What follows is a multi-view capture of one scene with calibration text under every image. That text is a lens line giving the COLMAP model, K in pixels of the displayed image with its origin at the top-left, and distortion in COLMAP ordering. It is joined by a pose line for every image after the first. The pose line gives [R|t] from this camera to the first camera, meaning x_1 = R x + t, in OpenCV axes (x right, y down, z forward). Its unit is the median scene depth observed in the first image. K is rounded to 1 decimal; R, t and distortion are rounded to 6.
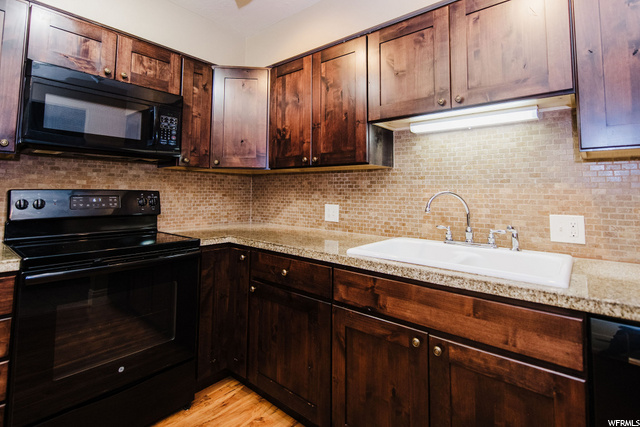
lens RADIAL K [[312.1, 0, 329.3], [0, 312.1, 167.4], [0, 0, 1]] dist [-0.000854, -0.001634]
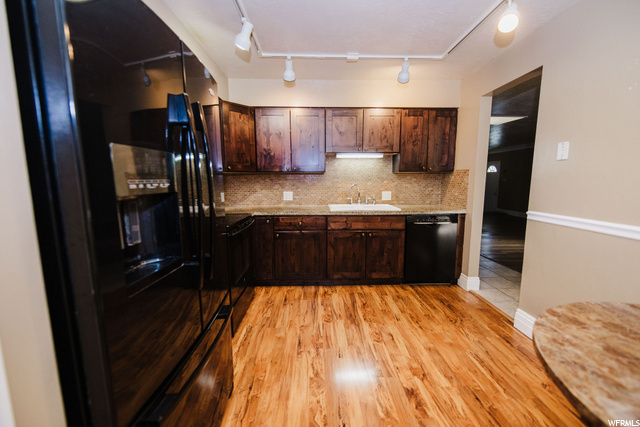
lens RADIAL K [[255.4, 0, 325.2], [0, 255.4, 212.7], [0, 0, 1]] dist [0.000671, 0.000069]
pose [[0.743739, -0.101024, 0.660792, -0.957415], [-0.044209, 0.978917, 0.199417, -0.080557], [-0.667007, -0.177527, 0.723593, -0.313044]]
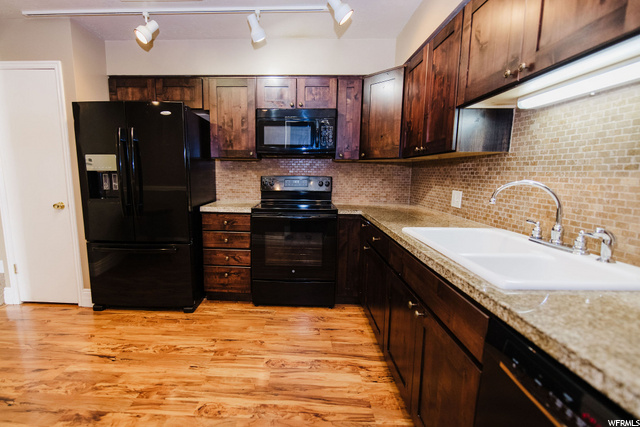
lens RADIAL K [[312.1, 0, 323.7], [0, 312.1, 213.2], [0, 0, 1]] dist [-0.000854, -0.001634]
pose [[0.619195, 0.099869, -0.778861, 0.634333], [0.057454, 0.983459, 0.171779, -0.011711], [0.783133, -0.151114, 0.603214, 0.035426]]
